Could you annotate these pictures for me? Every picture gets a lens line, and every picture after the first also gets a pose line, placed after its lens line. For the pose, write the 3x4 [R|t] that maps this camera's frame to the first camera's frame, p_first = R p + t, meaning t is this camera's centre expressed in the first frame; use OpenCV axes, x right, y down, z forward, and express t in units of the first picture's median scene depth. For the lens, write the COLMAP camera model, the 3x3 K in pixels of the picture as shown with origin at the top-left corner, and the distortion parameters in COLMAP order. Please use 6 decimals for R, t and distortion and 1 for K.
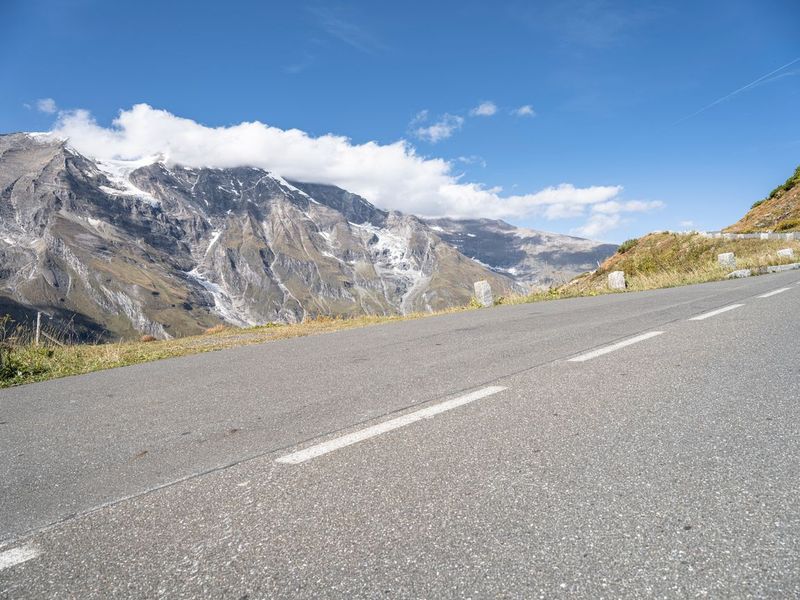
lens RADIAL K [[598.3, 0, 395.8], [0, 598.3, 301.0], [0, 0, 1]] dist [-0.000781, -0.000139]
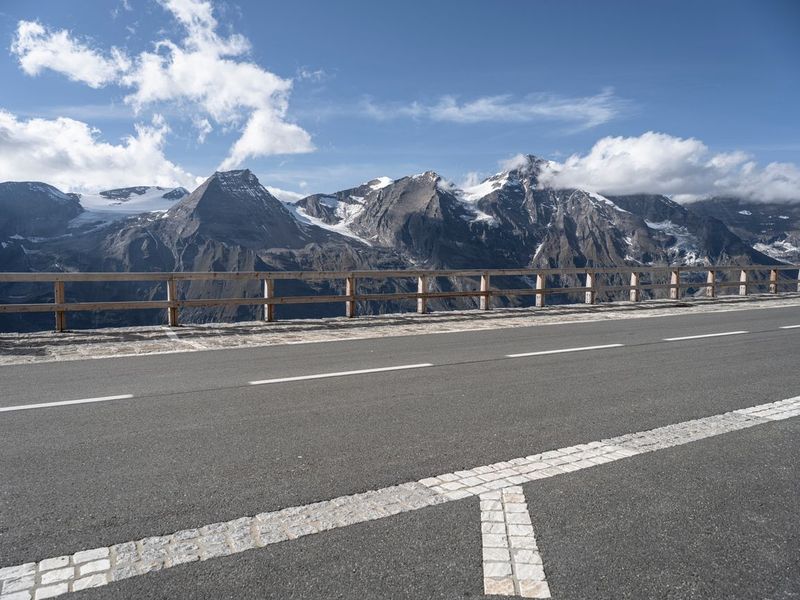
lens RADIAL K [[596.9, 0, 396.0], [0, 596.9, 312.3], [0, 0, 1]] dist [-0.002002, -0.001018]
pose [[0.880630, 0.030854, -0.472799, 0.048137], [0.018346, 0.994909, 0.099096, -0.095081], [0.473449, -0.095941, 0.875580, -0.315587]]
